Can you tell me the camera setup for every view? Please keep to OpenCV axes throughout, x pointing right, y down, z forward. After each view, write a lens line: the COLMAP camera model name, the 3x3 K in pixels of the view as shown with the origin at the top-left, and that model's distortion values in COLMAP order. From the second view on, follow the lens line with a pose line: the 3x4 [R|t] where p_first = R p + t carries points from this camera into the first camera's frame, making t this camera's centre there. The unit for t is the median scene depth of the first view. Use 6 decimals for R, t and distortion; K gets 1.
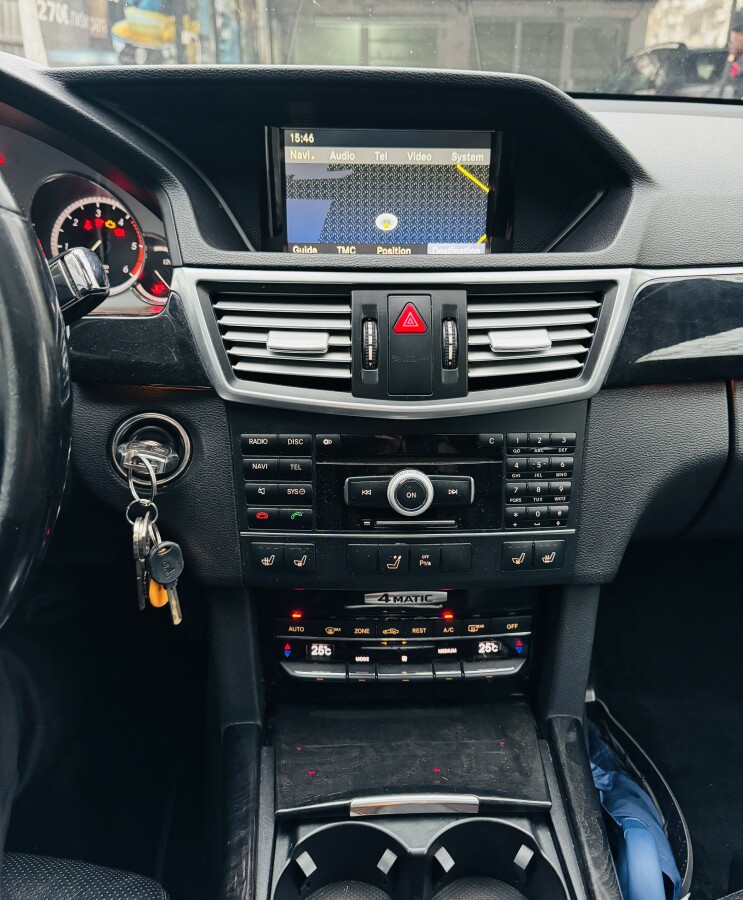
lens RADIAL K [[717.1, 0, 380.0], [0, 717.1, 410.0], [0, 0, 1]] dist [0.049205, -0.046495]
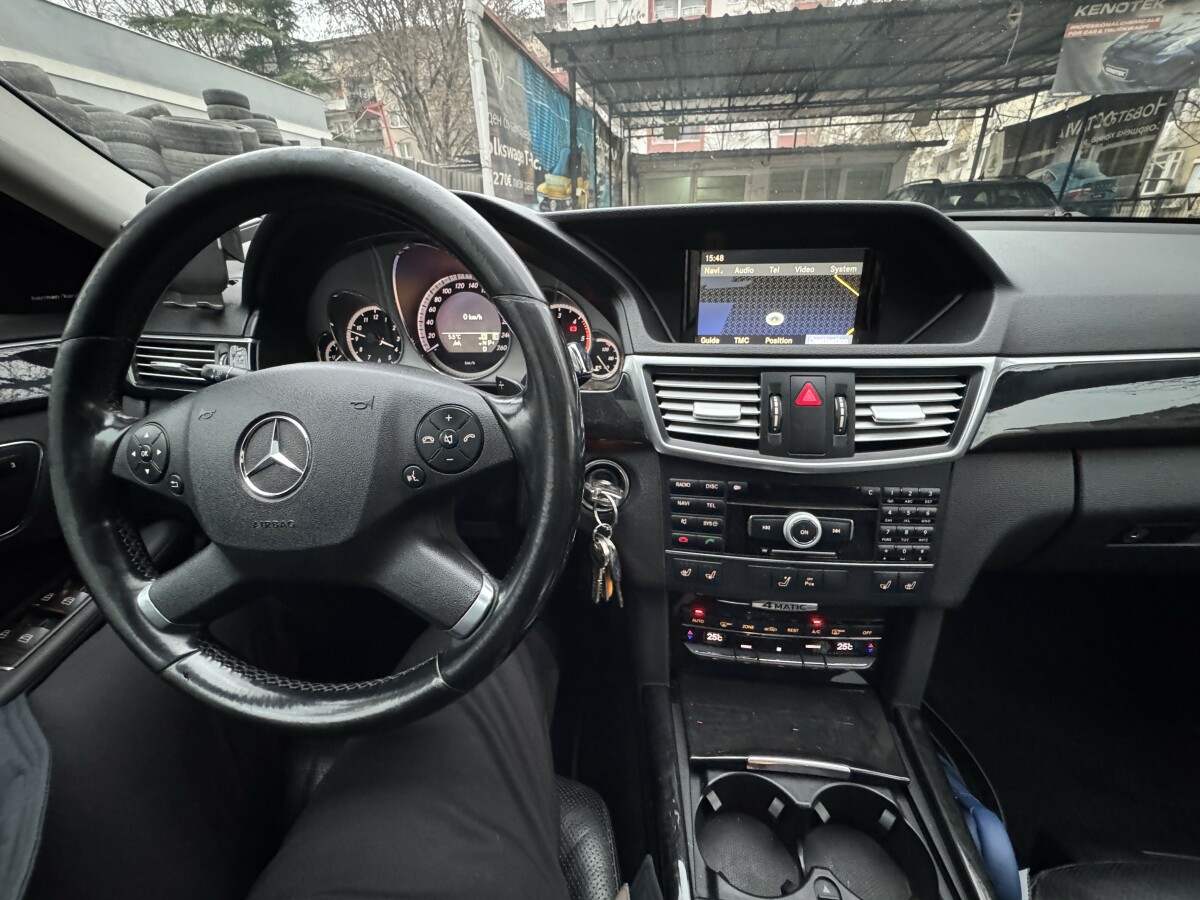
lens RADIAL K [[484.9, 0, 602.1], [0, 484.9, 442.2], [0, 0, 1]] dist [-0.001624, -0.000011]
pose [[0.987158, 0.030860, -0.156738, -0.177163], [-0.029730, 0.999512, 0.009549, -0.038865], [0.156956, -0.004767, 0.987594, 0.079818]]
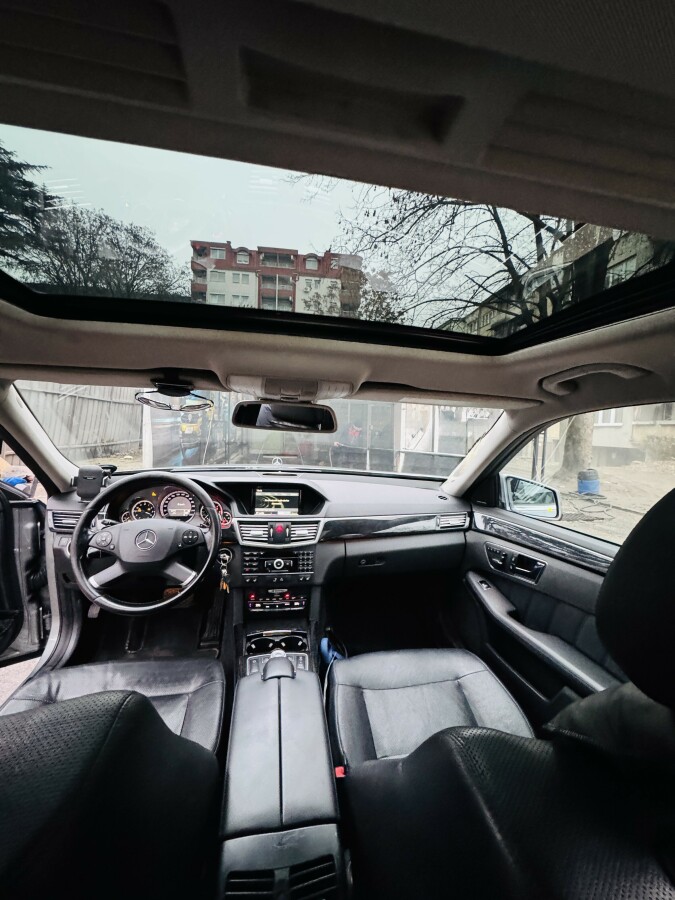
lens RADIAL K [[363.7, 0, 338.4], [0, 363.7, 456.3], [0, 0, 1]] dist [-0.001624, -0.000011]
pose [[0.991136, 0.023724, 0.130714, 0.102142], [0.018630, 0.949383, -0.313567, 0.198121], [-0.131536, 0.313222, 0.940526, -1.573645]]
